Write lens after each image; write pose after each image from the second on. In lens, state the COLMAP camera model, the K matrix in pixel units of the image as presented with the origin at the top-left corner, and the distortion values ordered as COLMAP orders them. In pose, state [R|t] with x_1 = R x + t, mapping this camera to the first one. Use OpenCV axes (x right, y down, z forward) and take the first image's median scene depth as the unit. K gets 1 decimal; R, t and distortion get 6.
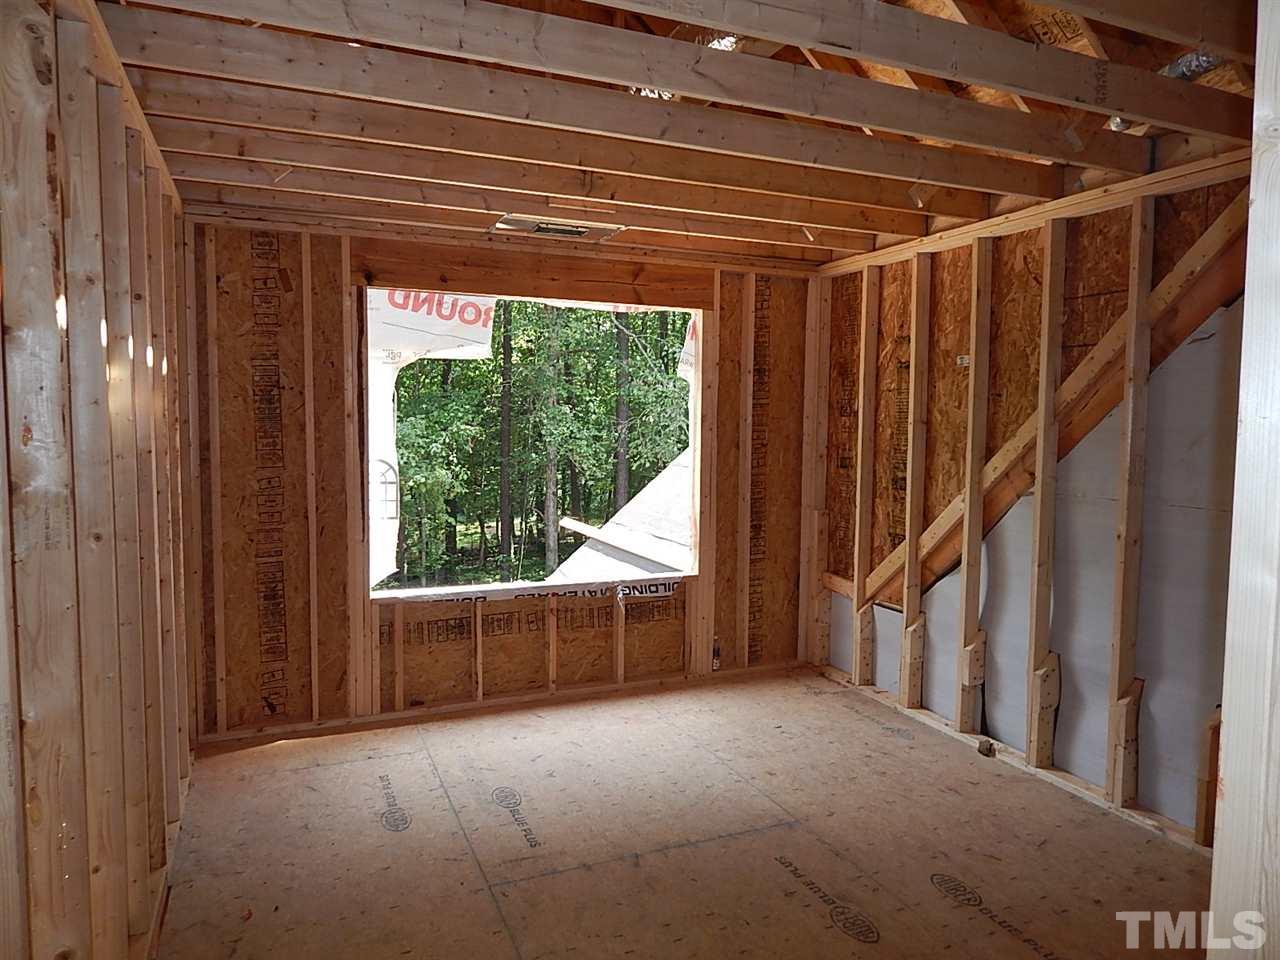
lens RADIAL K [[857.1, 0, 640.0], [0, 857.1, 480.0], [0, 0, 1]] dist [-0.000806, -0.001359]
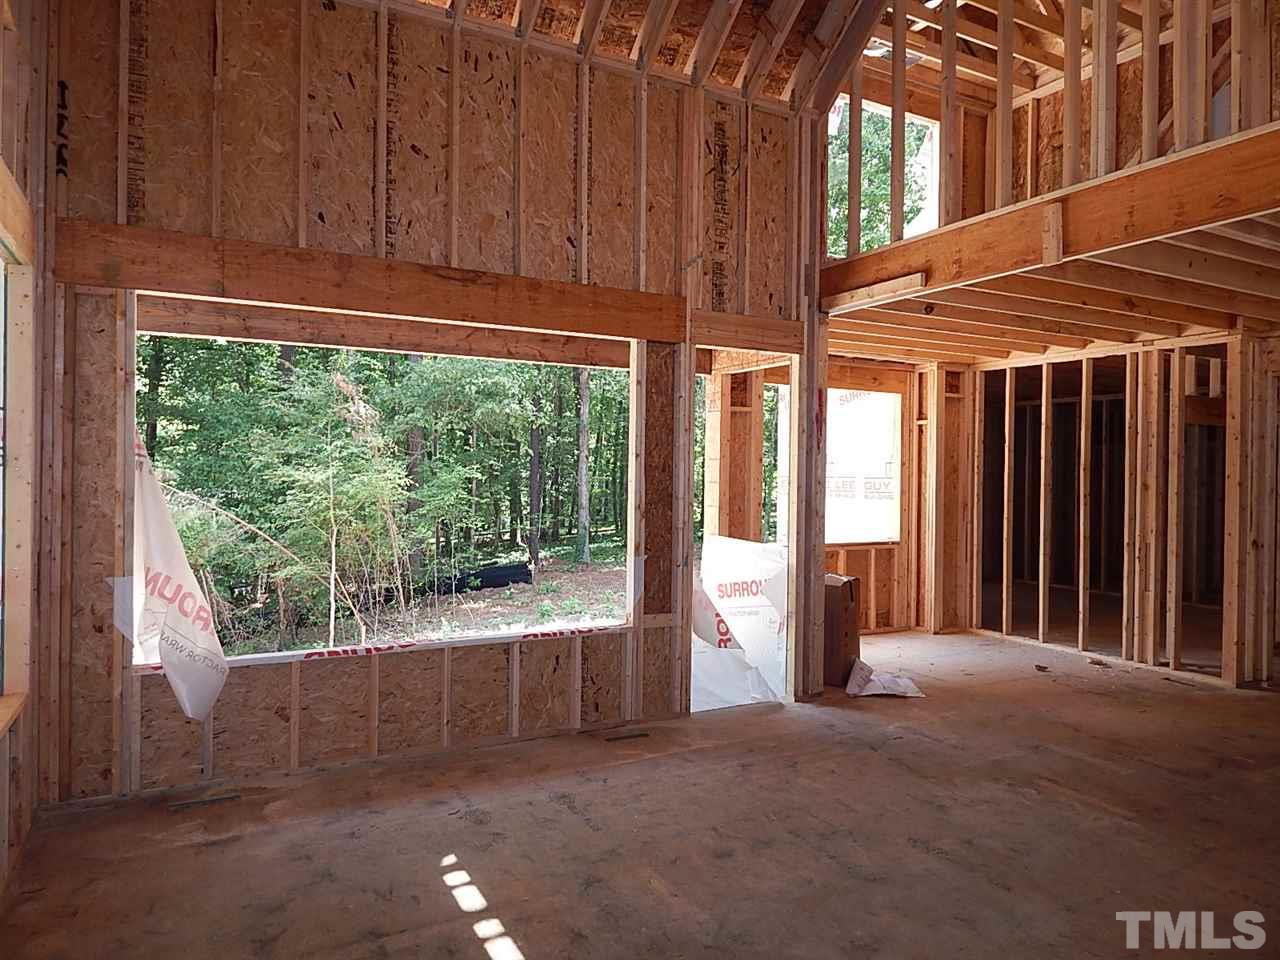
lens RADIAL K [[857.1, 0, 640.0], [0, 857.1, 480.0], [0, 0, 1]] dist [-0.000806, -0.001359]
pose [[0.996627, 0.003065, 0.082005, -0.716159], [0.002023, 0.998081, -0.061885, 0.675988], [-0.082038, 0.061843, 0.994709, -0.696387]]
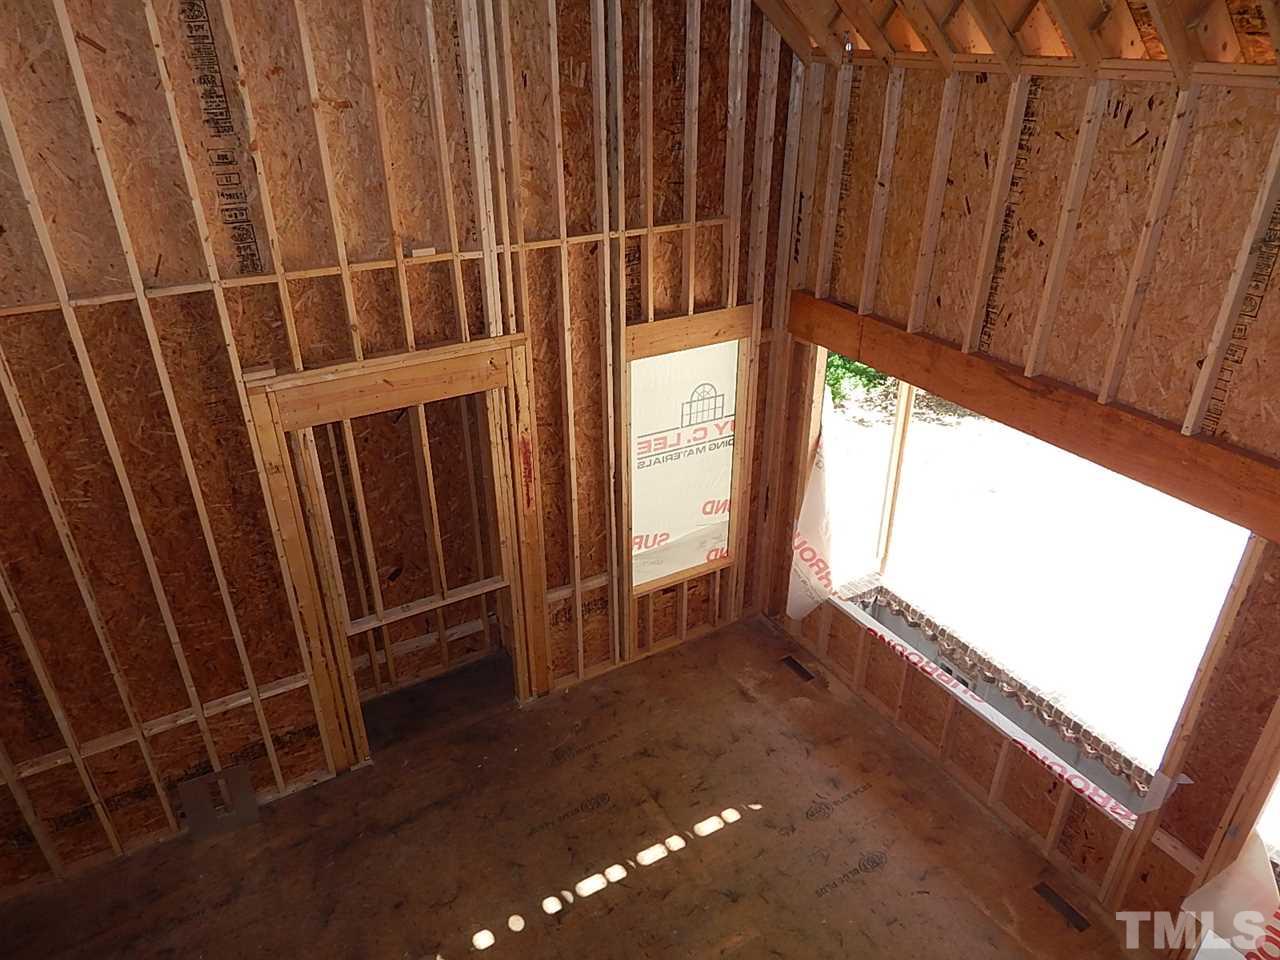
lens RADIAL K [[857.1, 0, 640.0], [0, 857.1, 480.0], [0, 0, 1]] dist [-0.000806, -0.001359]
pose [[0.105902, 0.461865, -0.880605, 3.927453], [-0.065713, 0.886900, 0.457264, -3.500311], [0.992203, 0.009442, 0.124275, 2.692053]]
